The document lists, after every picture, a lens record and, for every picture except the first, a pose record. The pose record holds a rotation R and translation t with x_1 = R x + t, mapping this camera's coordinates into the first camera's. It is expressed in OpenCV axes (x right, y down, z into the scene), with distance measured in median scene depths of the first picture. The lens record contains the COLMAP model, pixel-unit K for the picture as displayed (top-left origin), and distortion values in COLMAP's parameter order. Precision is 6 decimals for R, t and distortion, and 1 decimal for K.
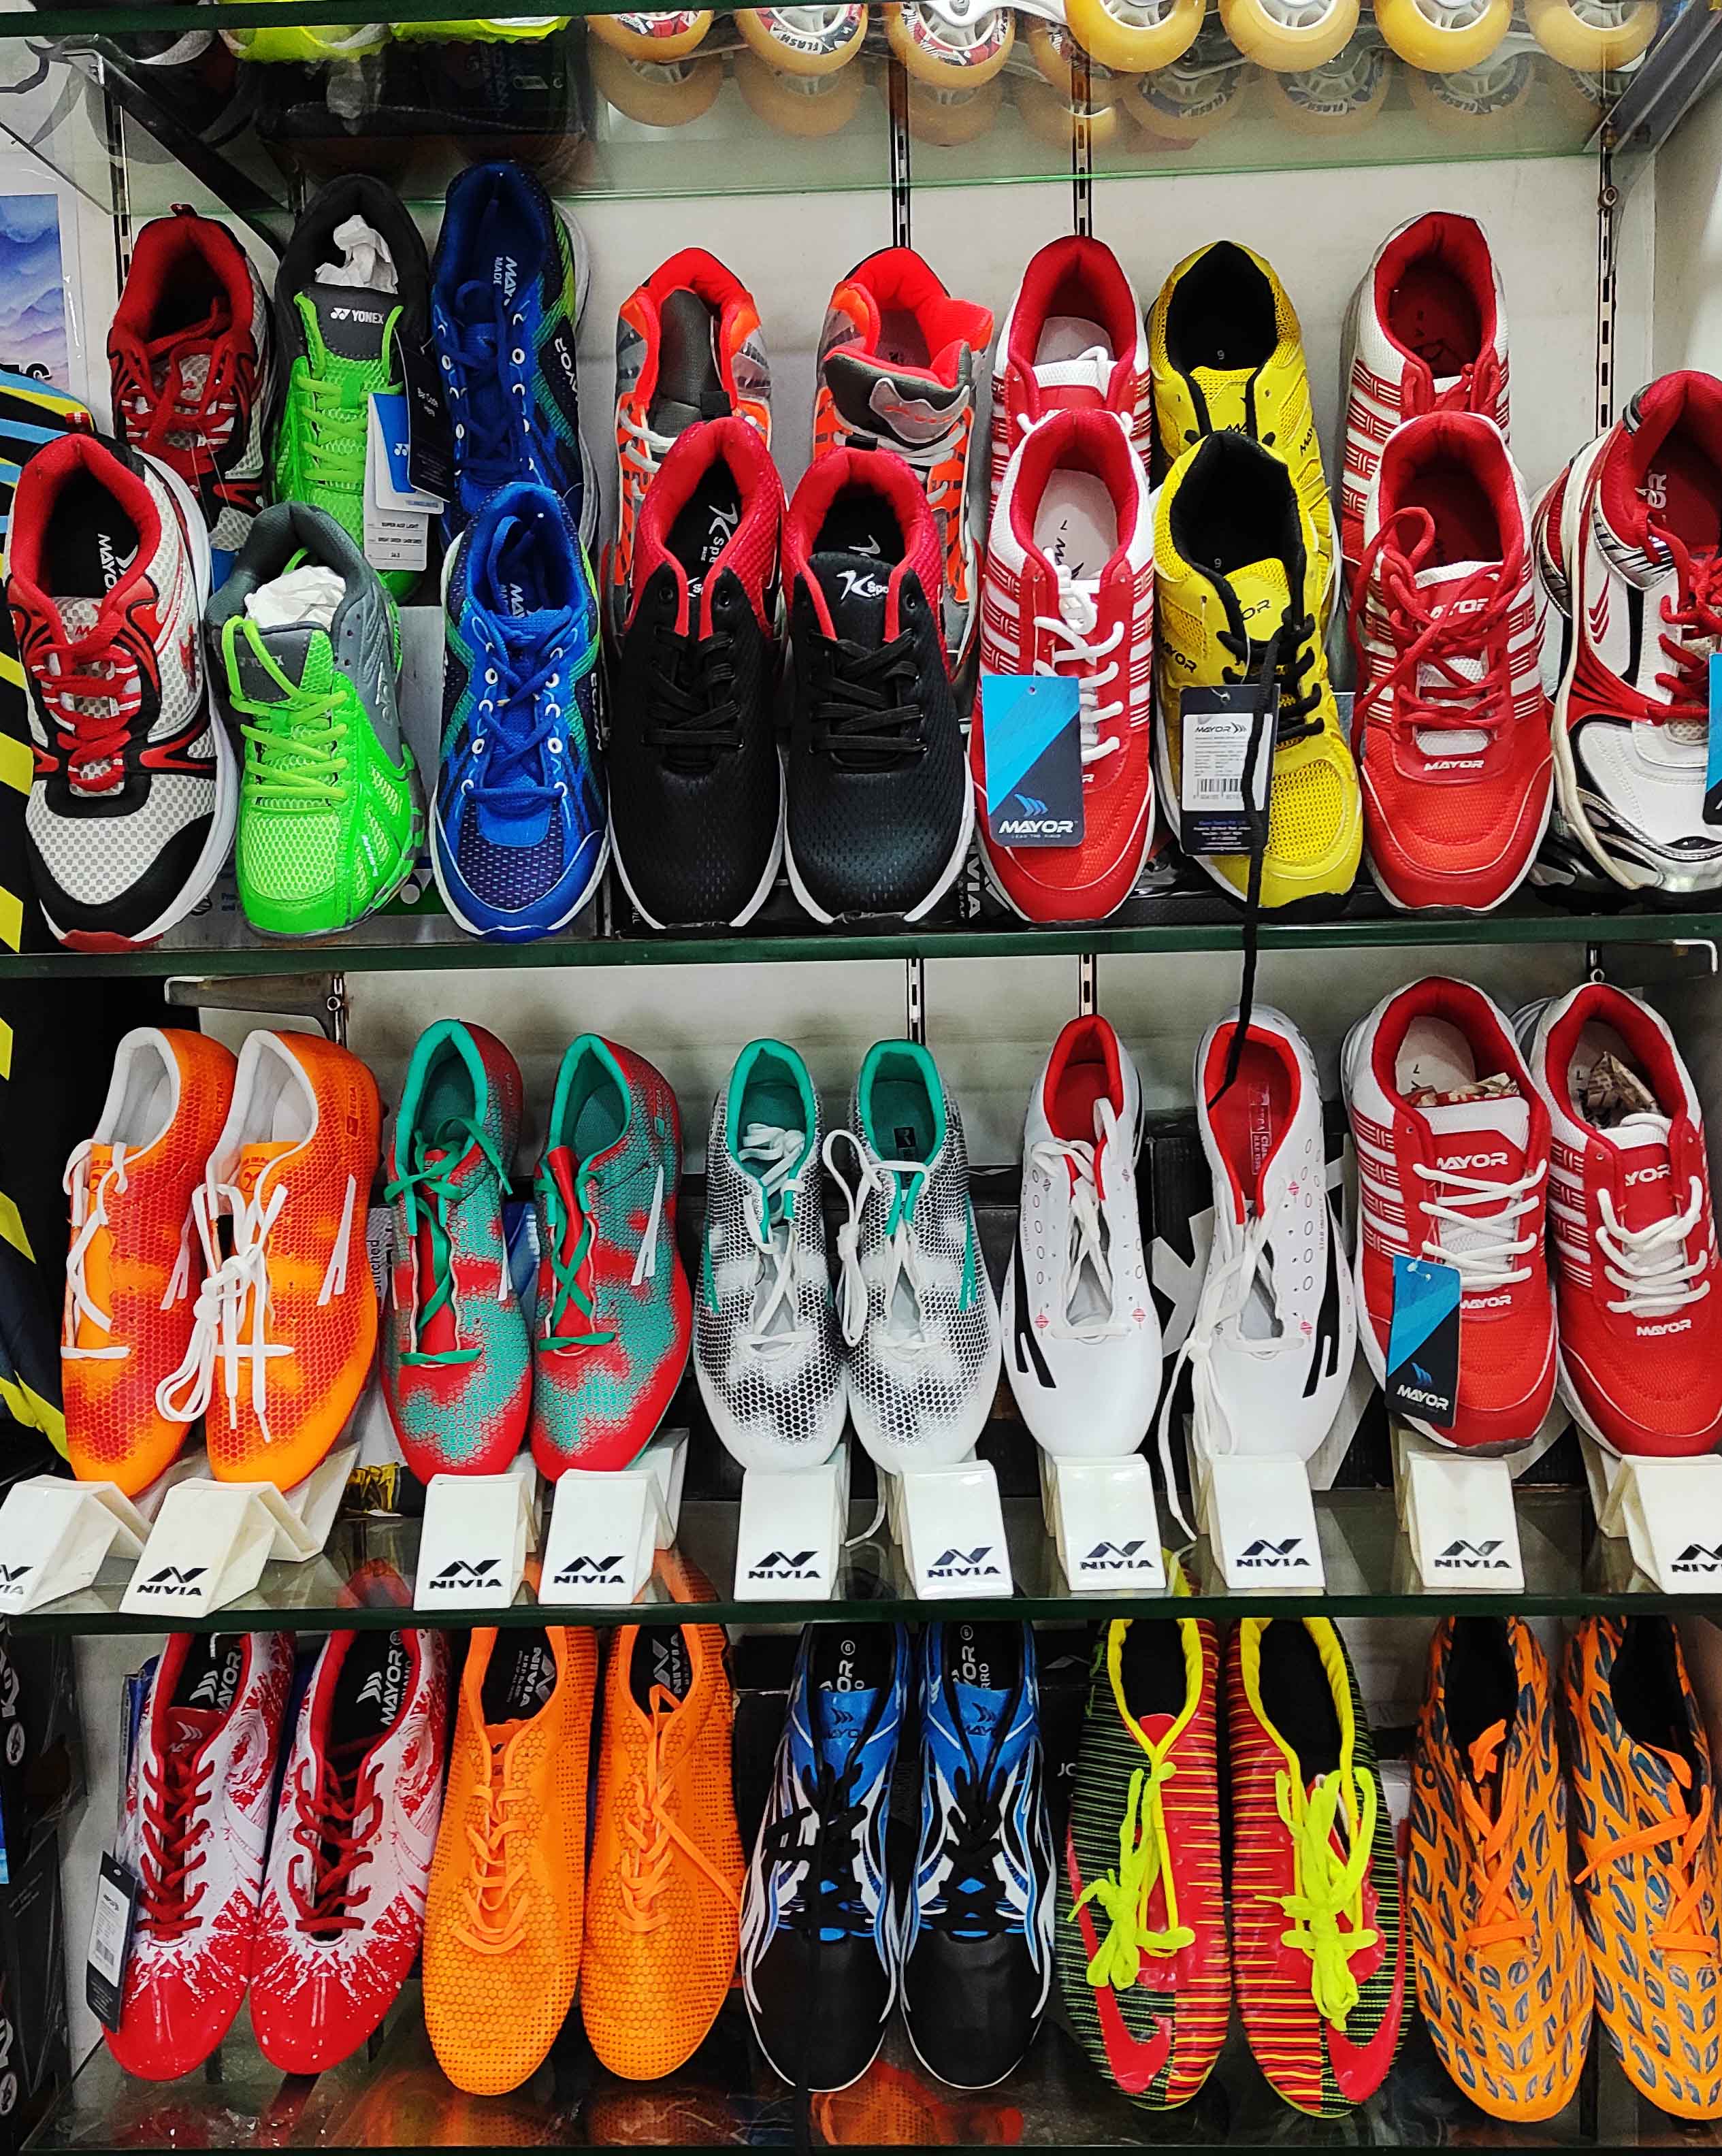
lens RADIAL K [[1928.1, 0, 861.0], [0, 1928.1, 1078.0], [0, 0, 1]] dist [0.043256, -0.005980]
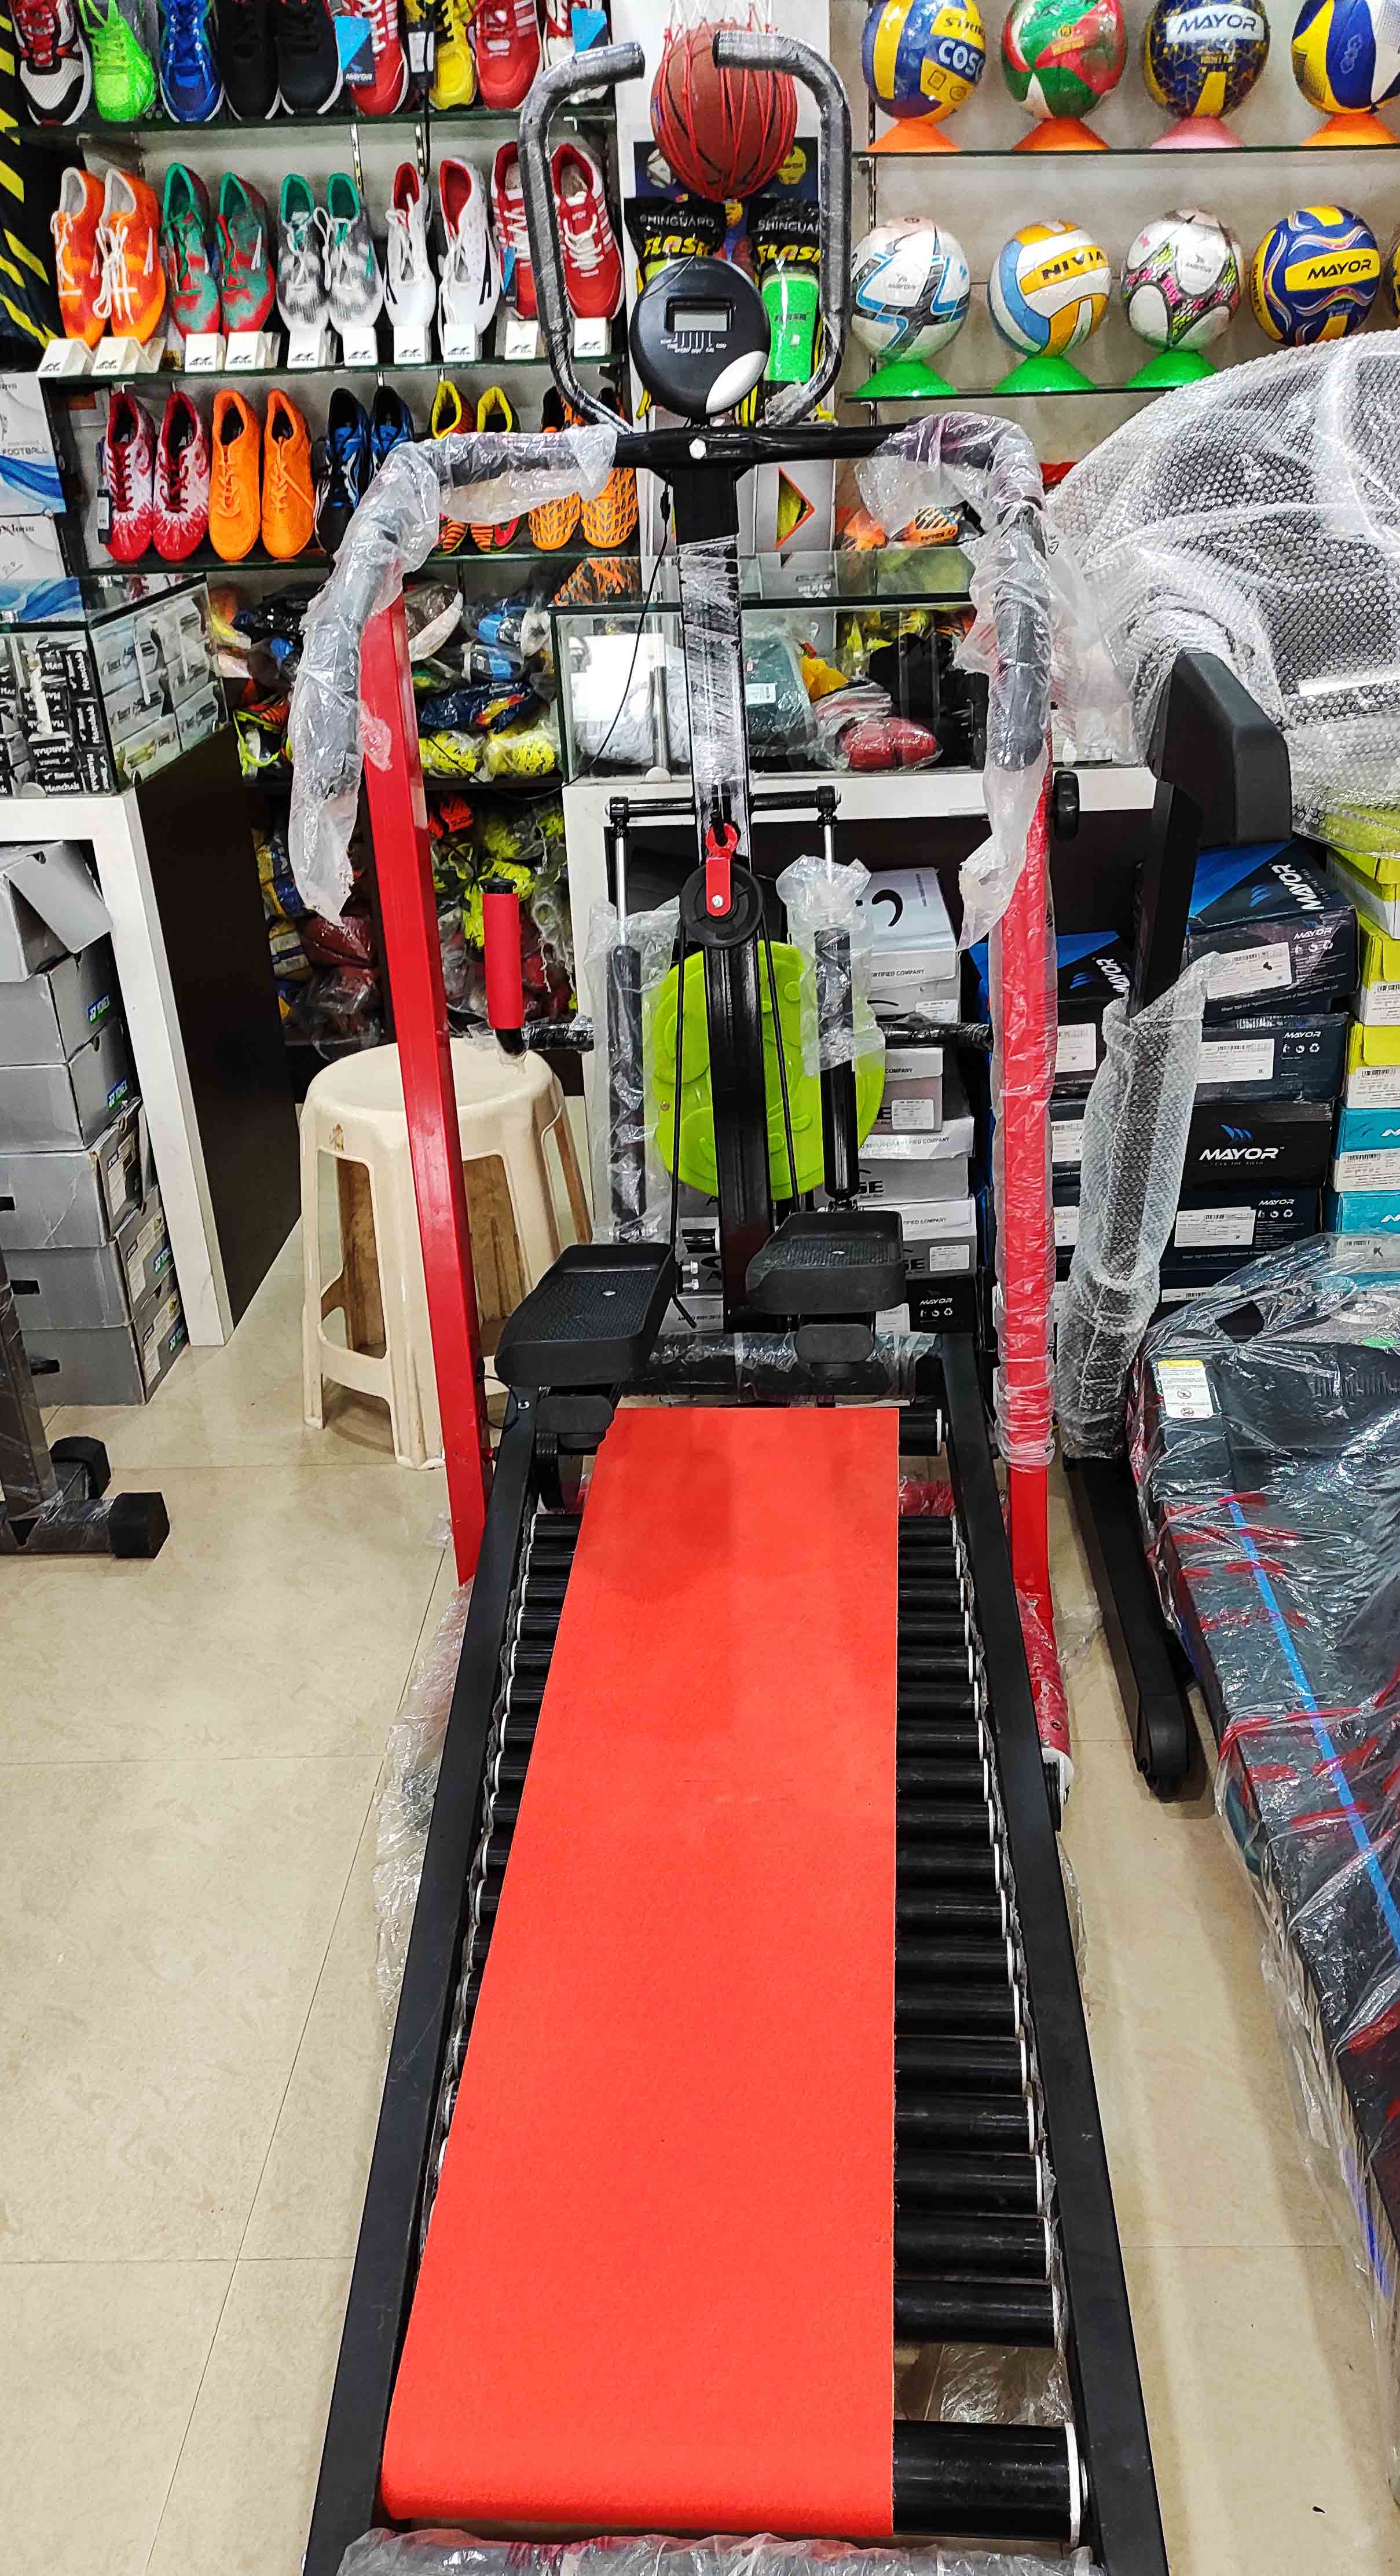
lens RADIAL K [[1878.6, 0, 786.0], [0, 1878.6, 1275.3], [0, 0, 1]] dist [0.004482, 0.011995]
pose [[0.999973, -0.006859, 0.002616, 0.672839], [0.005513, 0.936957, 0.349401, 0.545025], [-0.004848, -0.349377, 0.936970, -2.204244]]
